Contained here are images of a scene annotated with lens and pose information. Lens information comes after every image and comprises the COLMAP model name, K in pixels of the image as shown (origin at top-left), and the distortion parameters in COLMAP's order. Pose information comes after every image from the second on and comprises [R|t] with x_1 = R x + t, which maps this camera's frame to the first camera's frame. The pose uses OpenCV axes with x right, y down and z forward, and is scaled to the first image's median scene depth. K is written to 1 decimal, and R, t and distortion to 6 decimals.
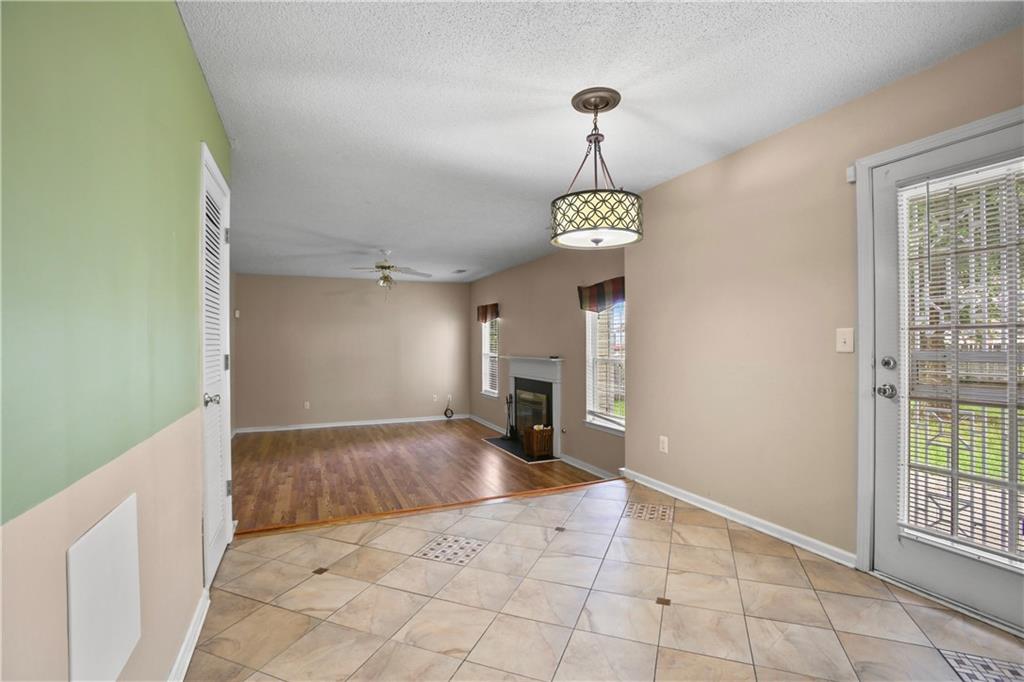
lens RADIAL K [[471.7, 0, 514.2], [0, 471.7, 338.7], [0, 0, 1]] dist [-0.076068, 0.025454]
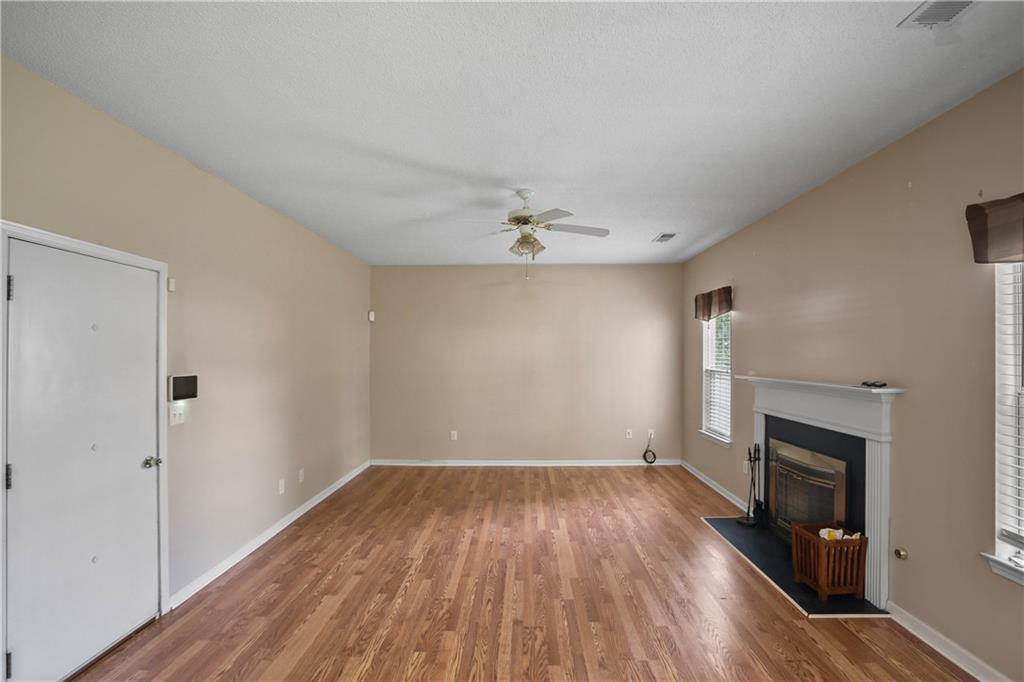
lens RADIAL K [[484.7, 0, 507.0], [0, 484.7, 354.6], [0, 0, 1]] dist [-0.052445, 0.000643]
pose [[0.901188, 0.003235, -0.433417, -0.036125], [0.000538, 0.999963, 0.008581, 0.007115], [0.433429, -0.007966, 0.901152, 0.435608]]
